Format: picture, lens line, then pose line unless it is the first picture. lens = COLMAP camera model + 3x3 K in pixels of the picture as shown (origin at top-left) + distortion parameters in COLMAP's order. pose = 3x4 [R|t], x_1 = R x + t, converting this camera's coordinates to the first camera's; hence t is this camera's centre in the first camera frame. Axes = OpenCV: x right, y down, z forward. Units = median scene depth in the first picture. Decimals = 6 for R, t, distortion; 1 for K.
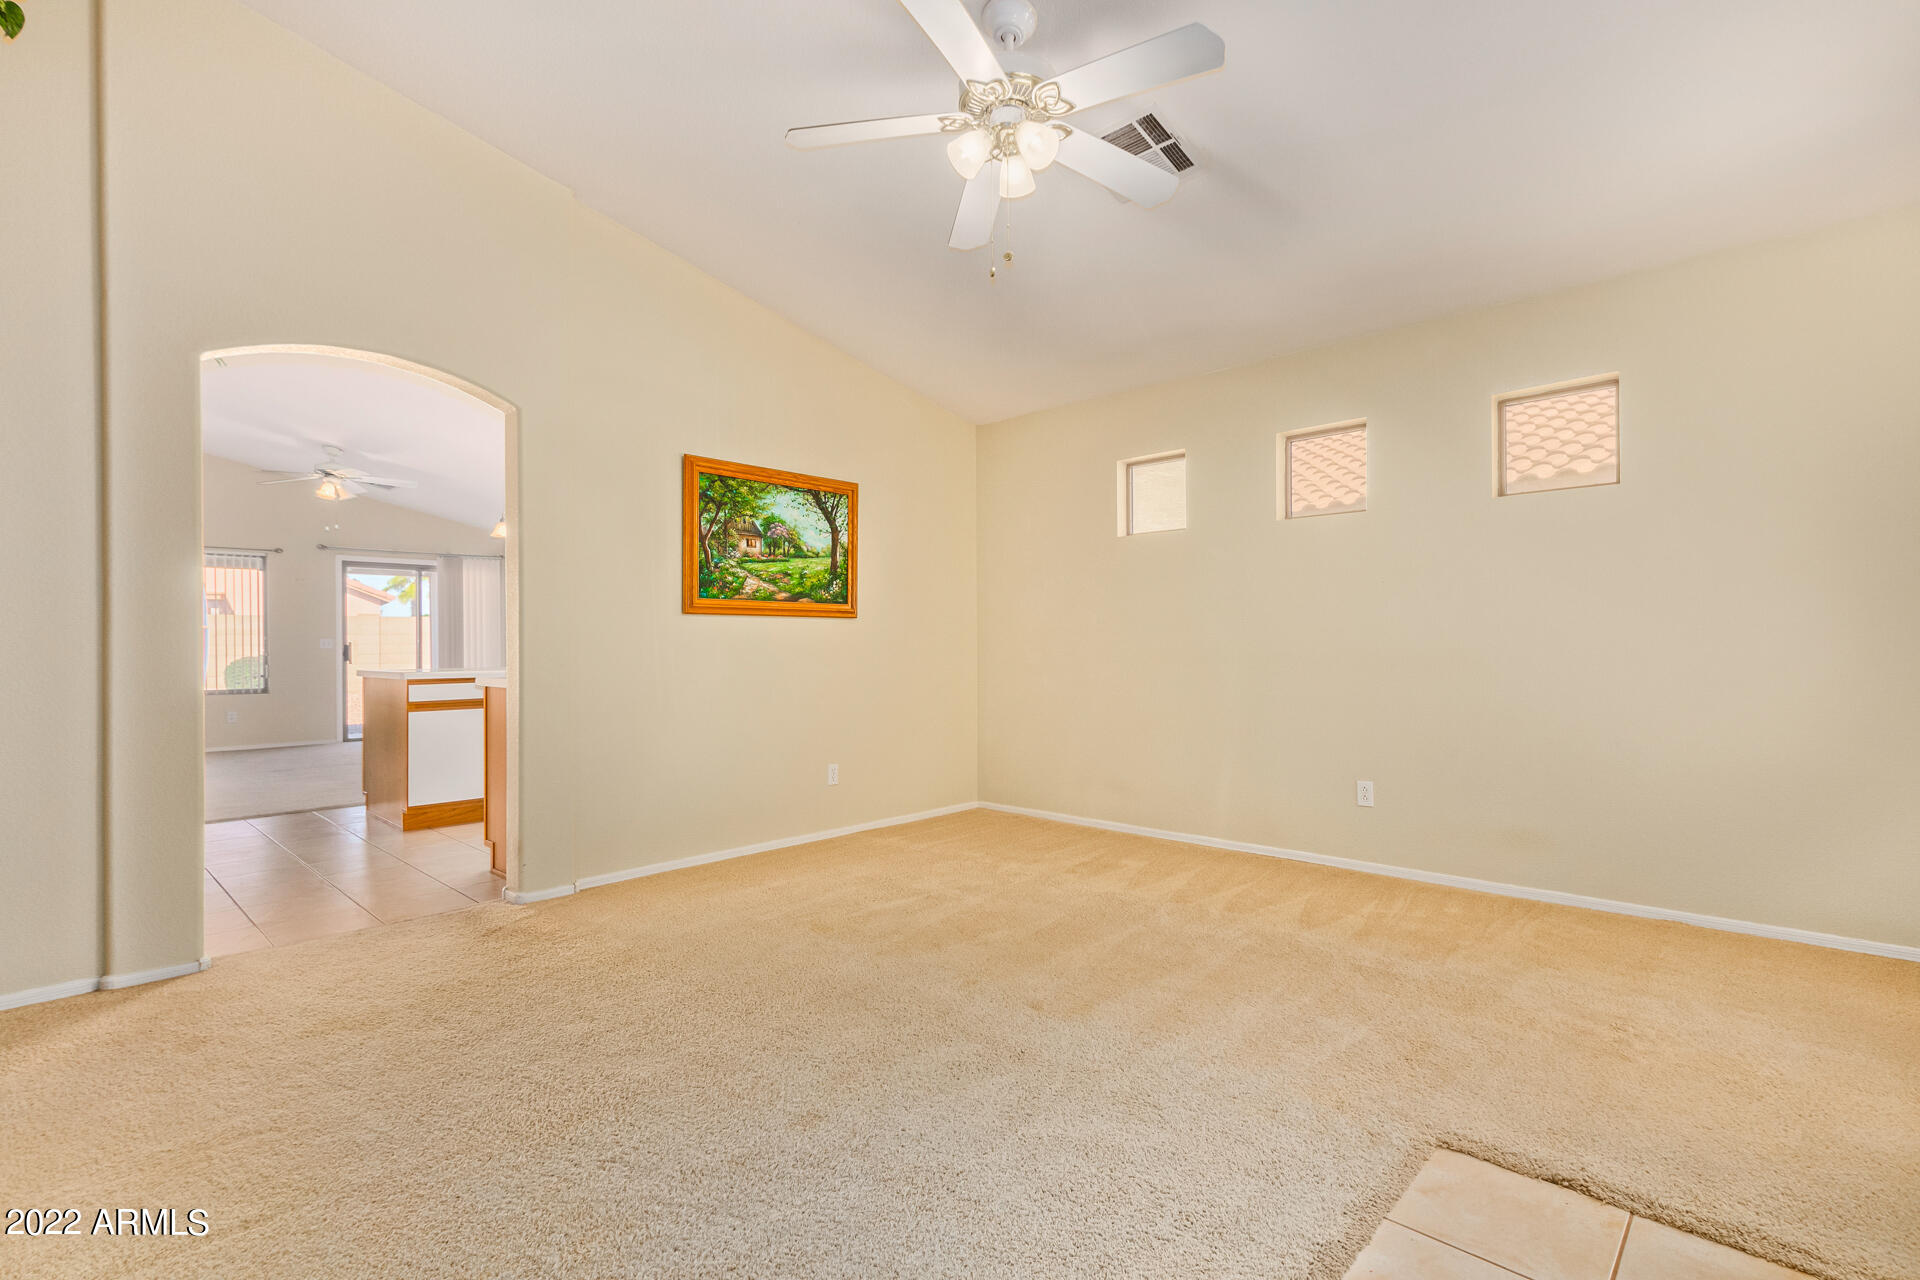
lens RADIAL K [[881.5, 0, 969.0], [0, 881.5, 639.5], [0, 0, 1]] dist [0.006620, -0.003775]
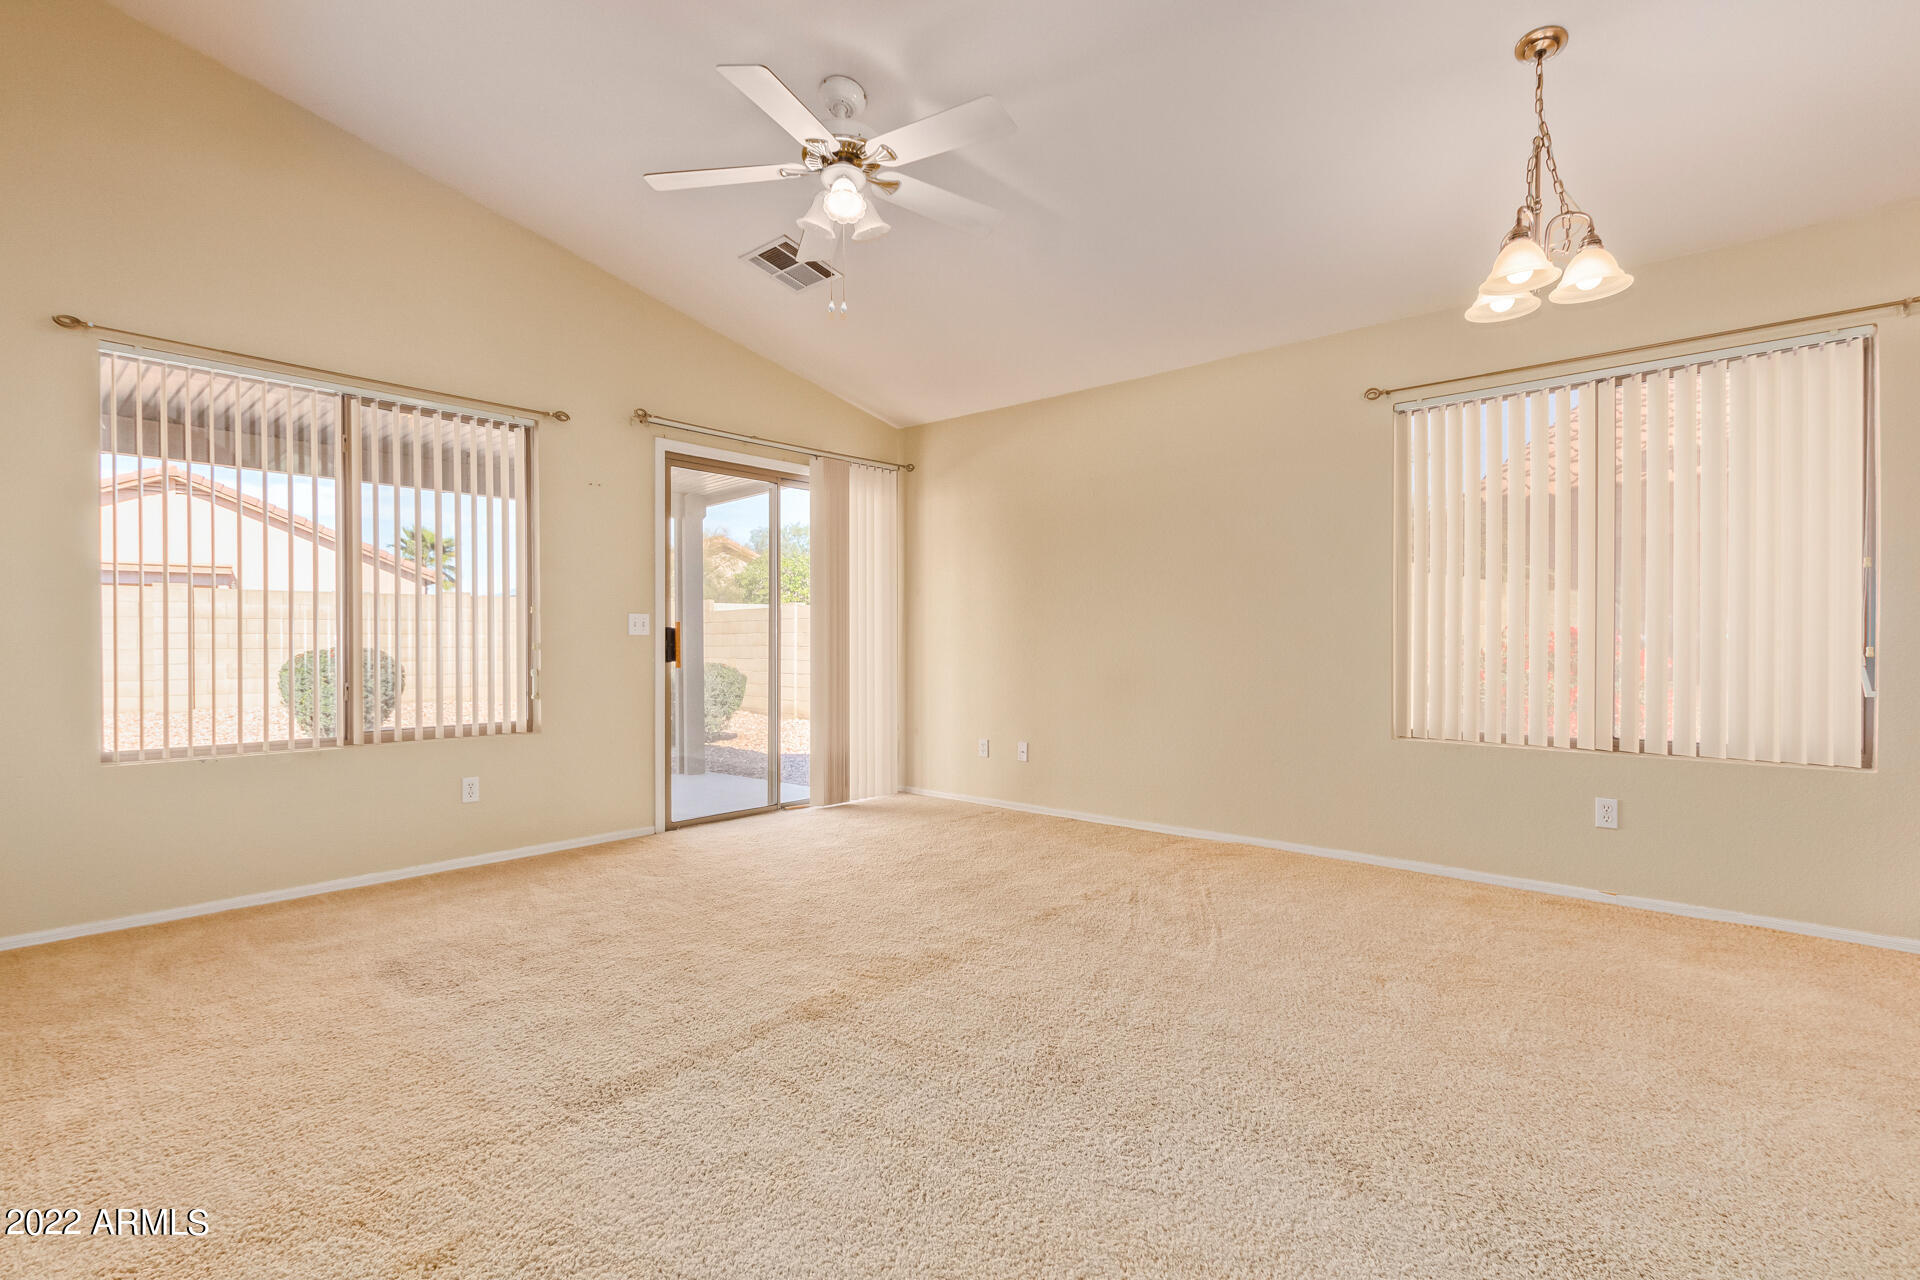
lens RADIAL K [[881.5, 0, 965.7], [0, 881.5, 647.1], [0, 0, 1]] dist [0.006620, -0.003775]
pose [[0.999528, 0.008289, 0.029589, -1.180405], [-0.008591, 0.999912, 0.010073, 0.021472], [-0.029503, -0.010322, 0.999511, 1.091919]]
